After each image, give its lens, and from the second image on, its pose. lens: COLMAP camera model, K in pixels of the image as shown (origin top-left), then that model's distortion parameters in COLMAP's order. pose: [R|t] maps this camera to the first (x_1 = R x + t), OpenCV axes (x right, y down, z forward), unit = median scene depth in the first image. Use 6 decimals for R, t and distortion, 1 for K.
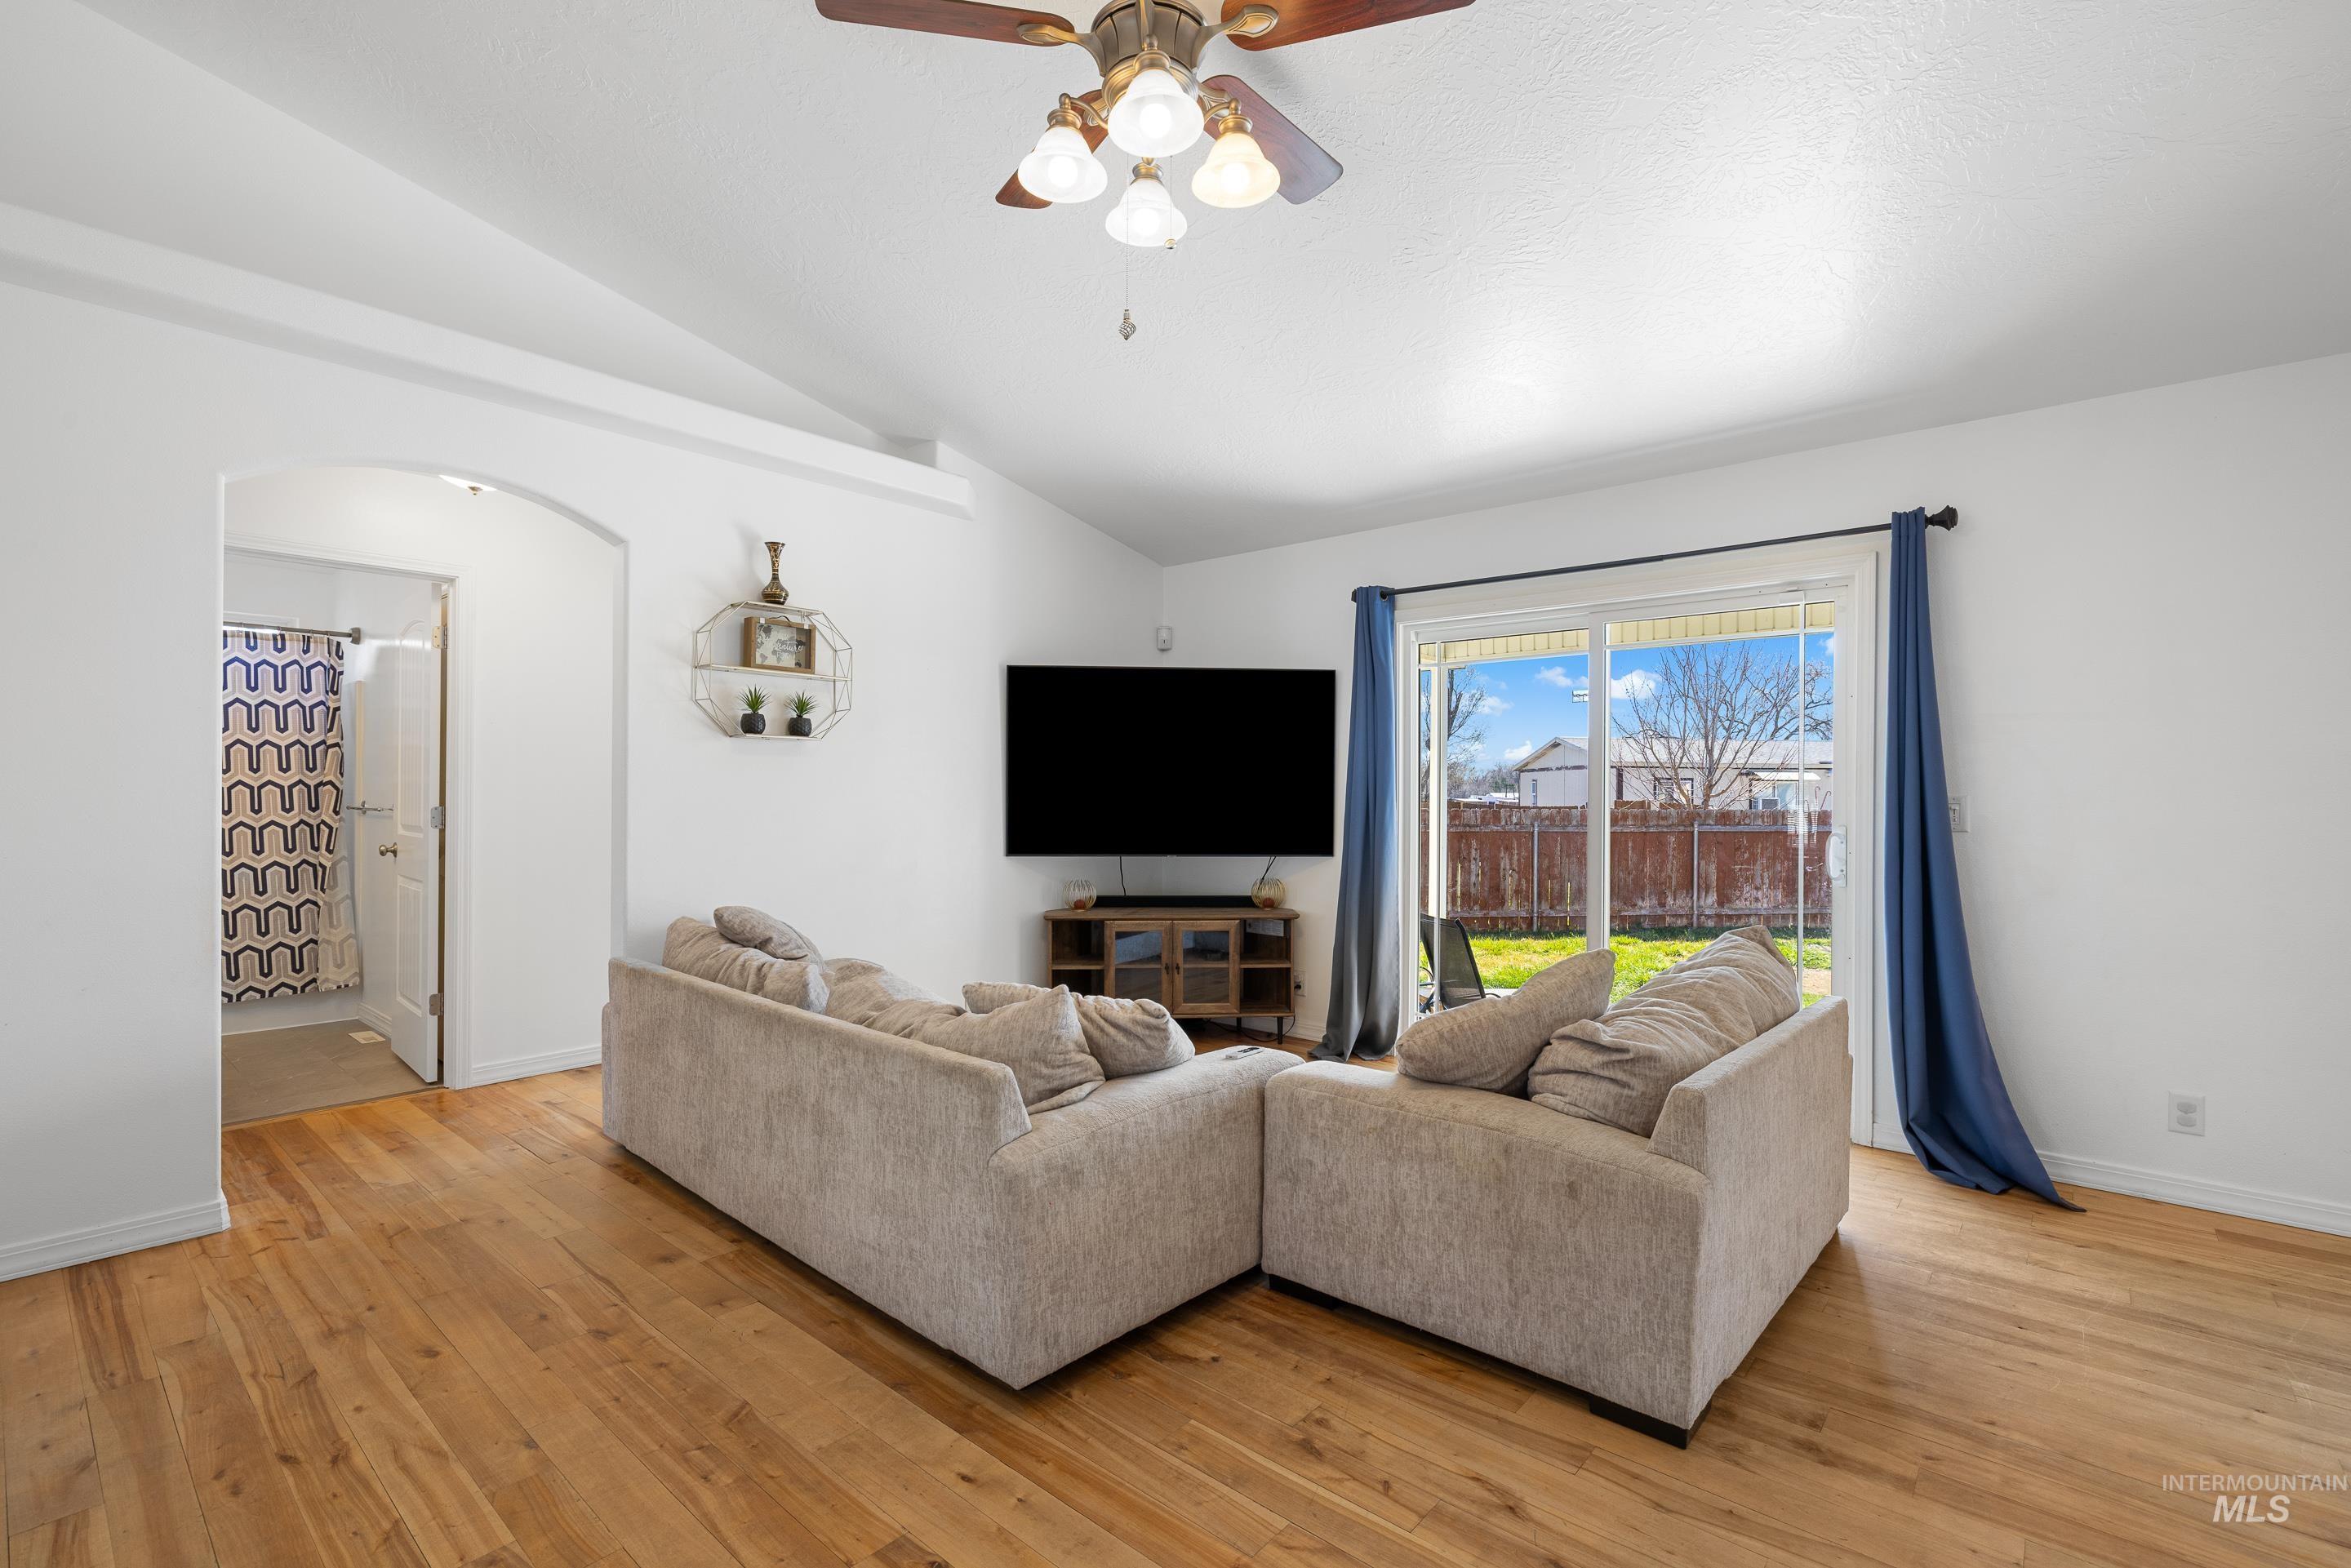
lens RADIAL K [[1052.9, 0, 1176.7], [0, 1052.9, 785.2], [0, 0, 1]] dist [-0.000308, -0.000318]
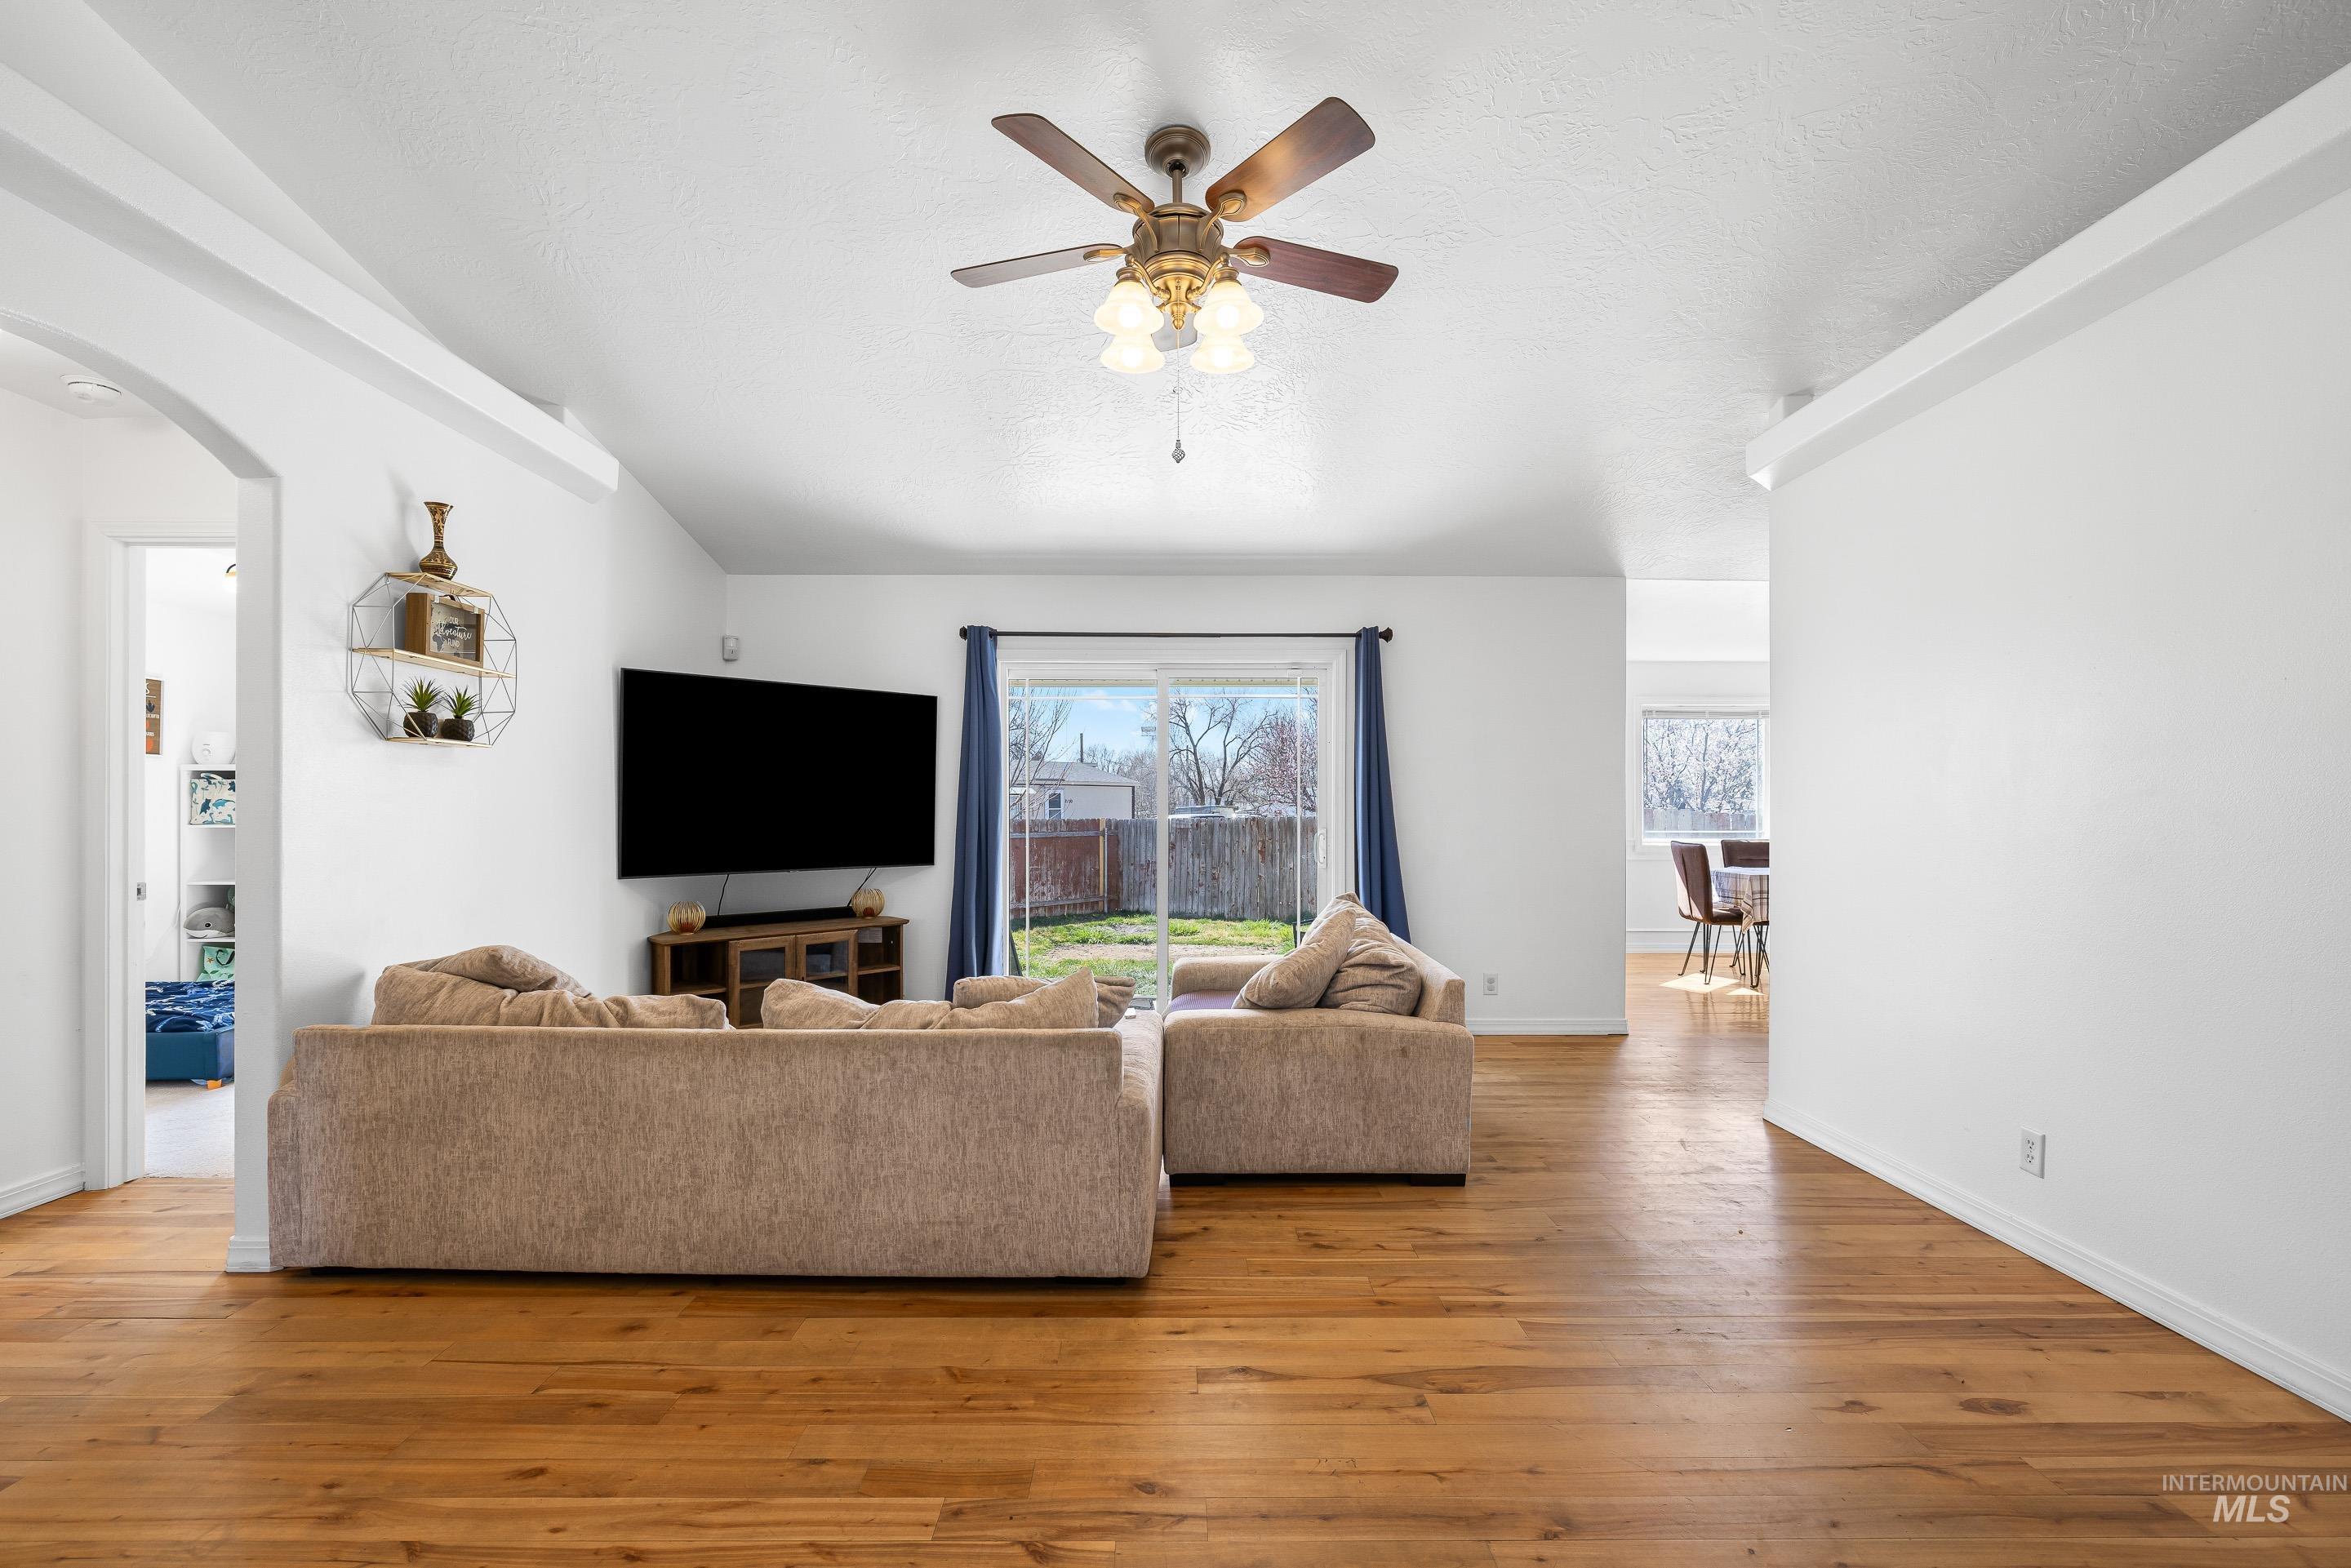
lens RADIAL K [[1007.4, 0, 1218.6], [0, 1007.4, 805.5], [0, 0, 1]] dist [0.003584, -0.000959]
pose [[0.749223, -0.002707, 0.662313, -0.639840], [-0.001820, 0.999979, 0.006147, -0.003450], [-0.662316, -0.005811, 0.749202, 0.020161]]
